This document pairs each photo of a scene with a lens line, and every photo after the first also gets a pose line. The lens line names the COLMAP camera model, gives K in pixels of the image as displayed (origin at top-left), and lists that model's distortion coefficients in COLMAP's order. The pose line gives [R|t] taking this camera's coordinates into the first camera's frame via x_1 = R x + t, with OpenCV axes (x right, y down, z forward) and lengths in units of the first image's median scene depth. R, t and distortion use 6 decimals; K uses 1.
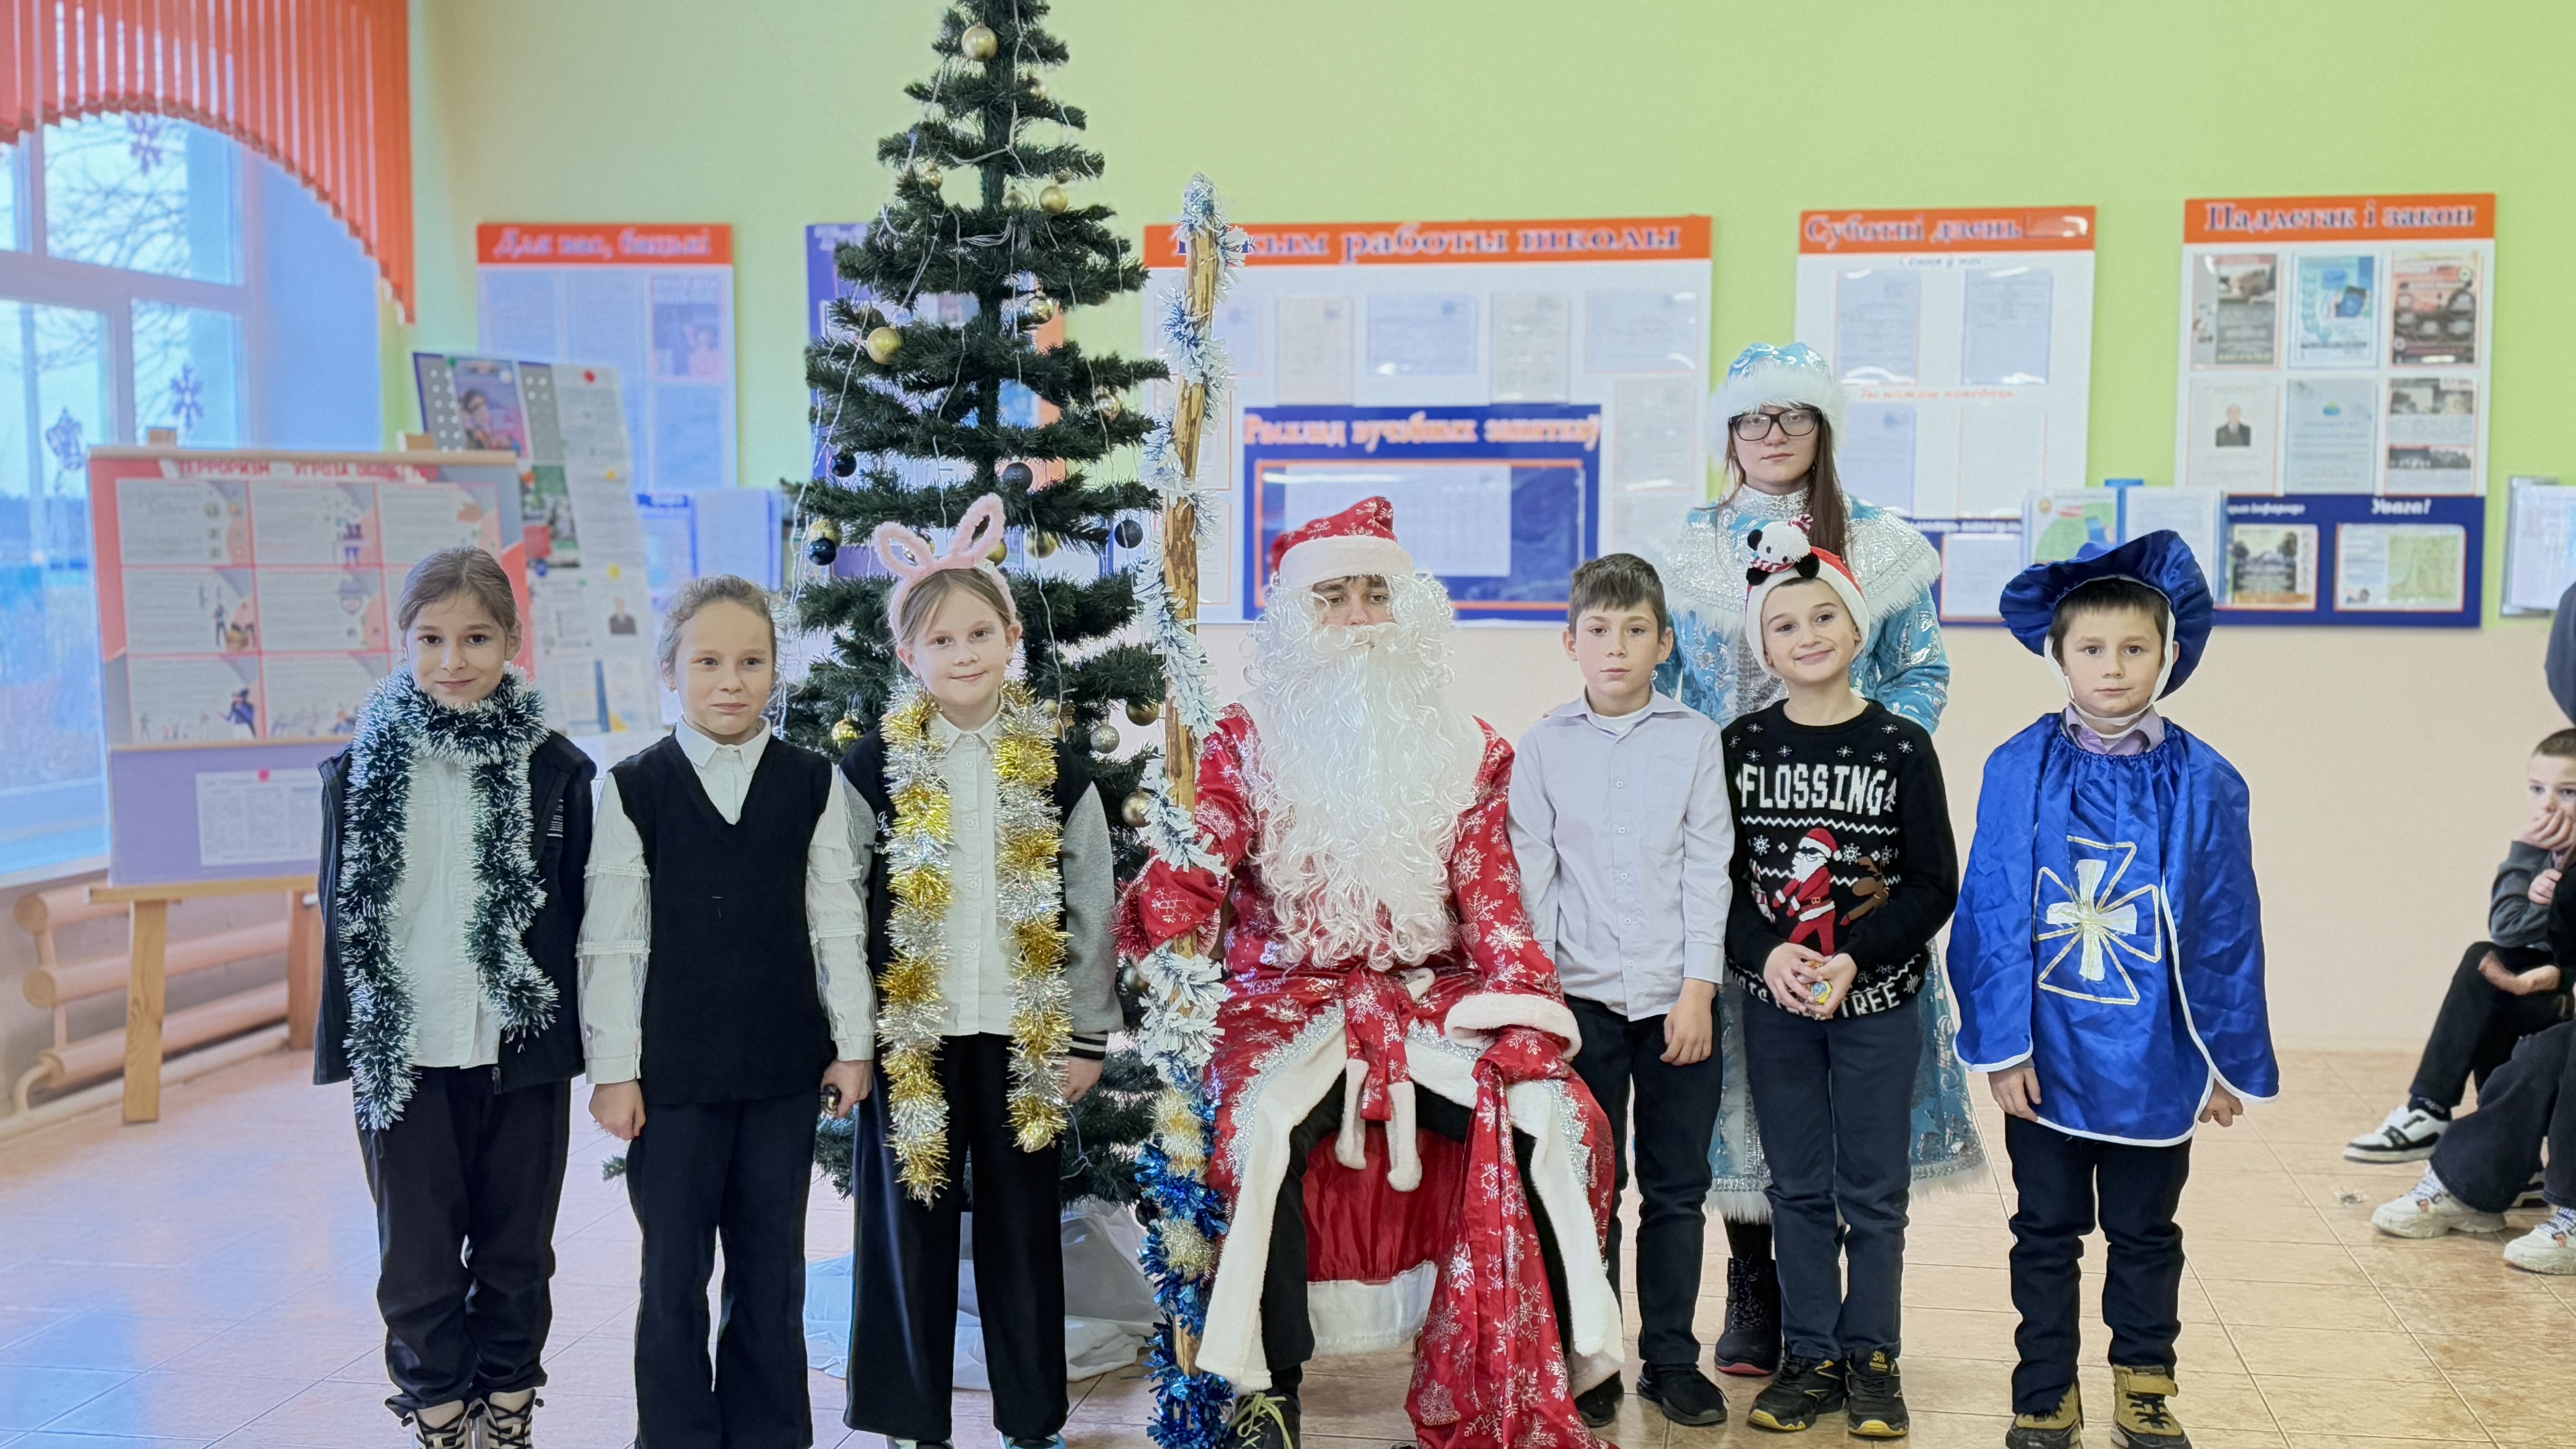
lens RADIAL K [[2803.2, 0, 1279.3], [0, 2803.2, 728.1], [0, 0, 1]] dist [0.191456, -0.449884]
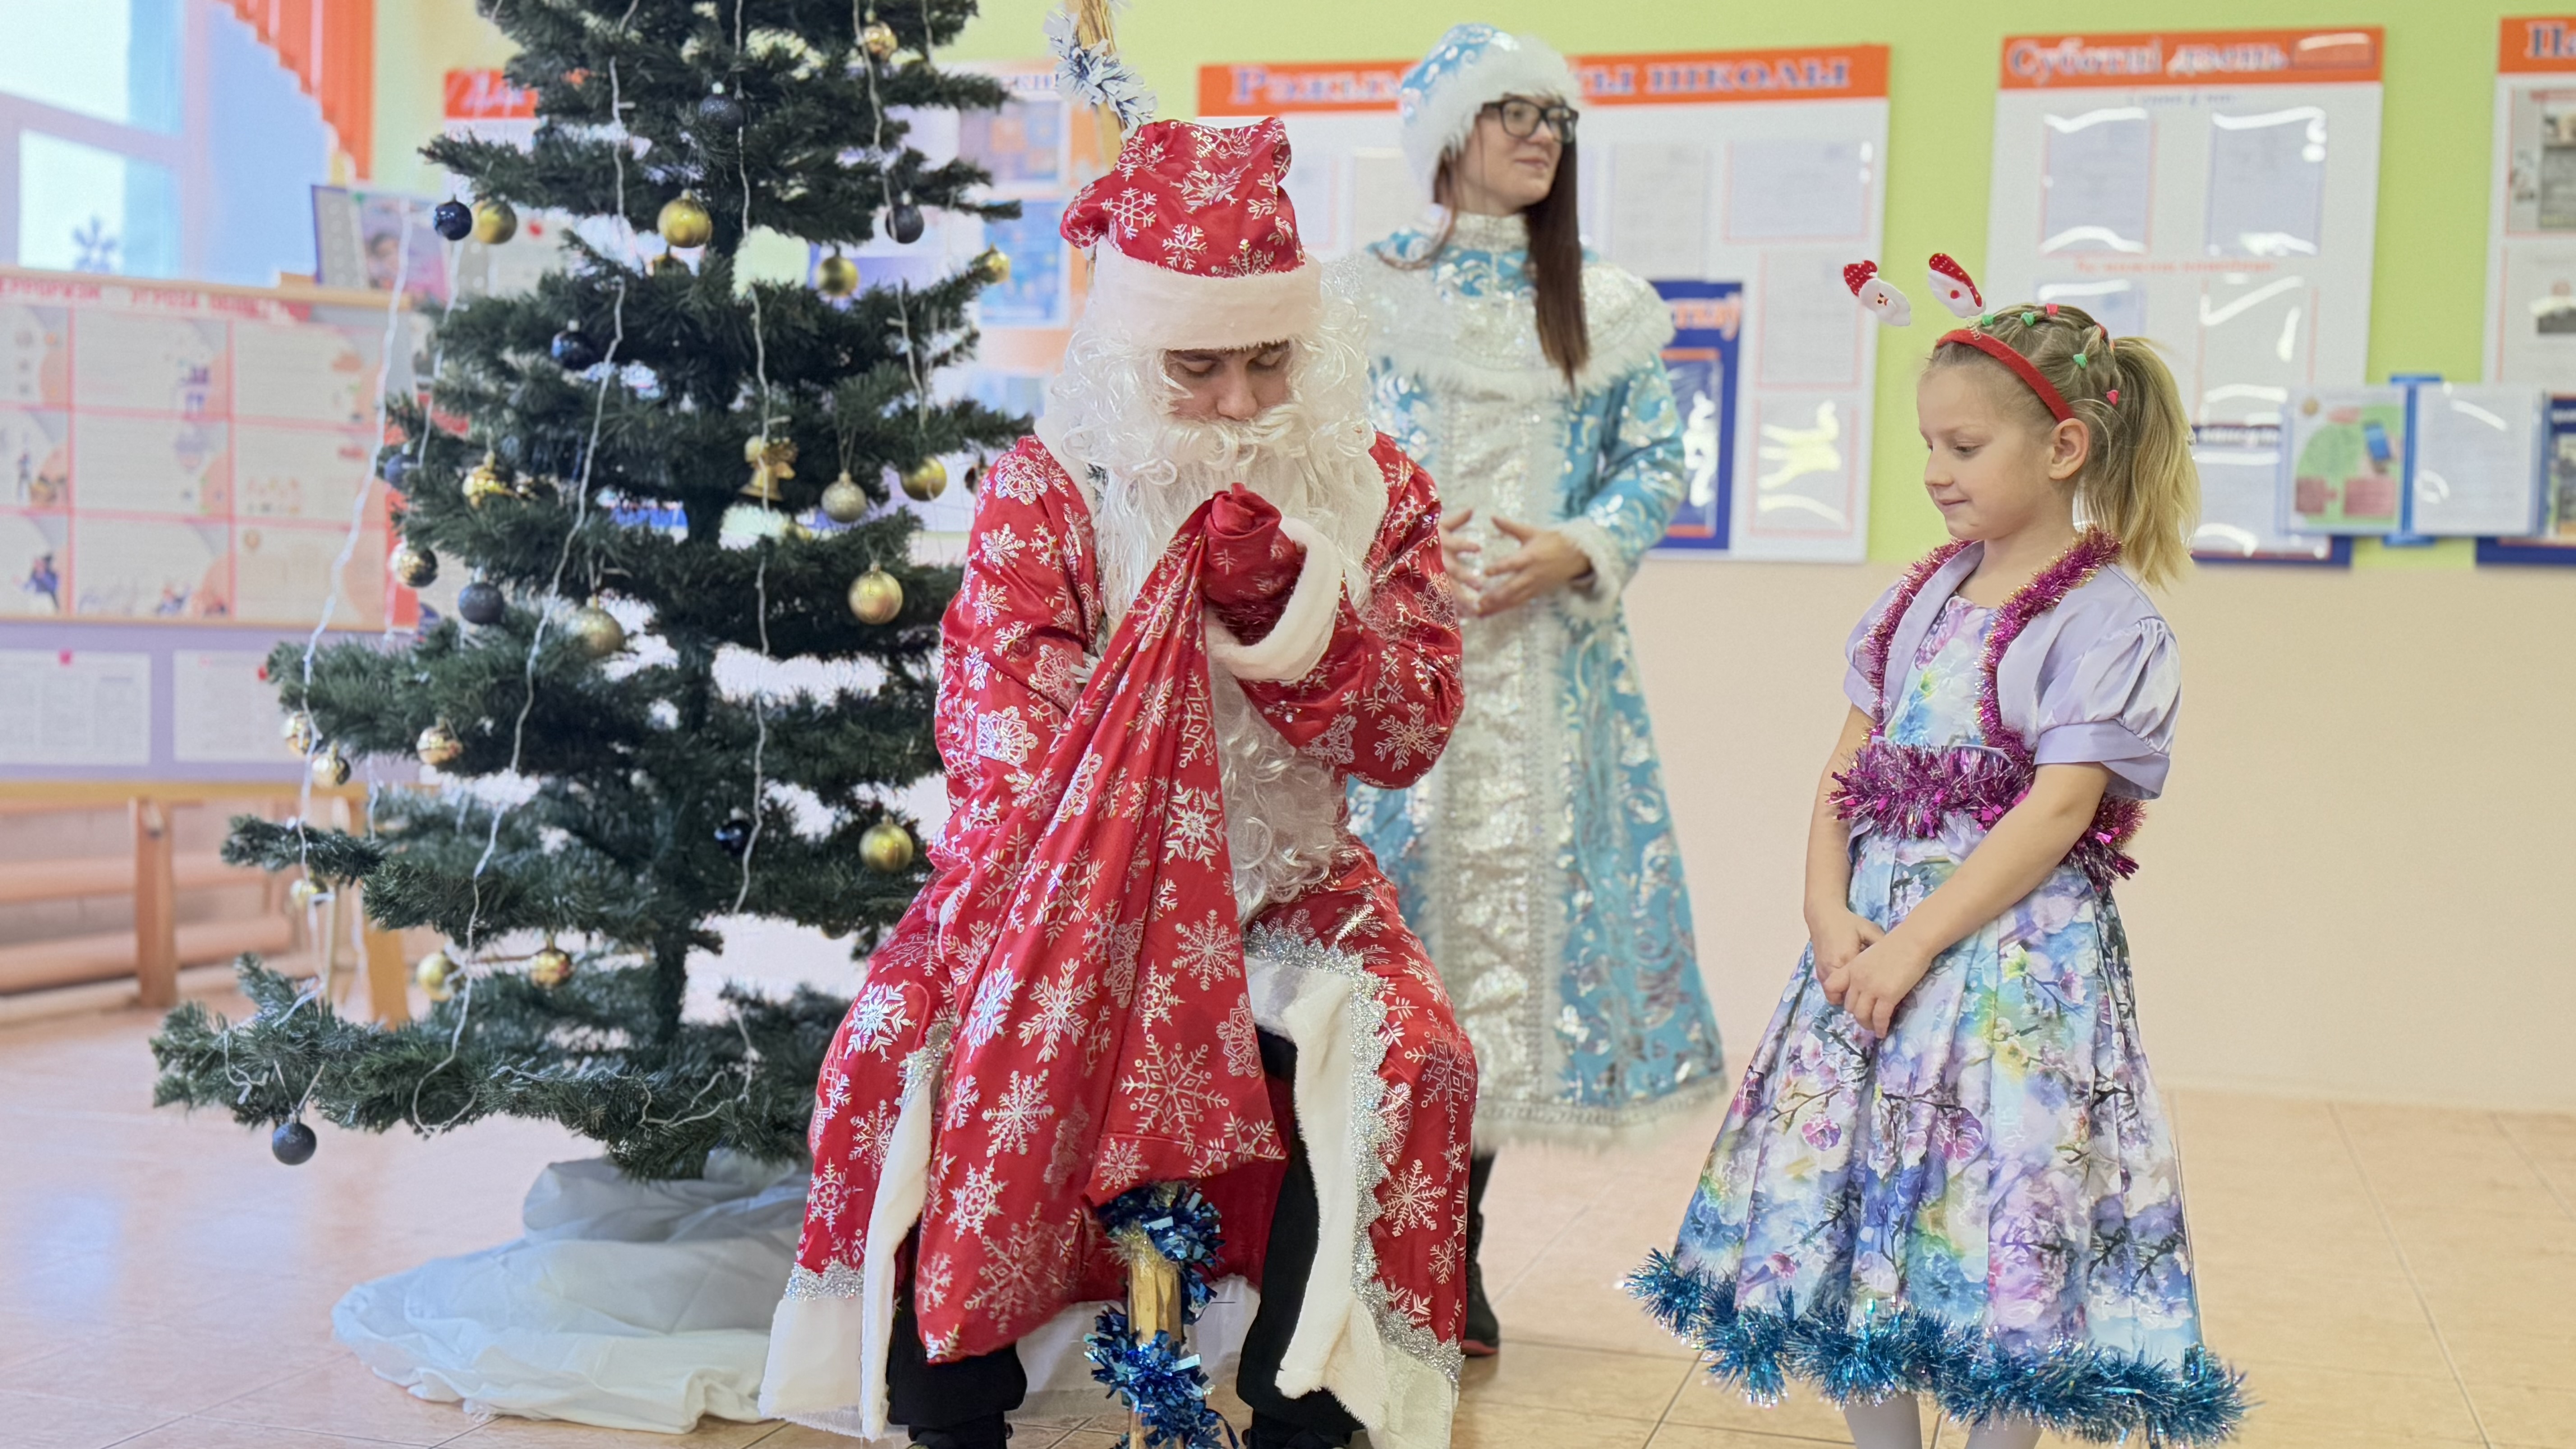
lens RADIAL K [[2803.2, 0, 1279.3], [0, 2803.2, 728.1], [0, 0, 1]] dist [0.191456, -0.449884]
pose [[0.993488, 0.033586, -0.108875, 0.077438], [-0.038302, 0.998403, -0.041521, 0.052924], [0.107307, 0.045421, 0.993188, 0.197403]]
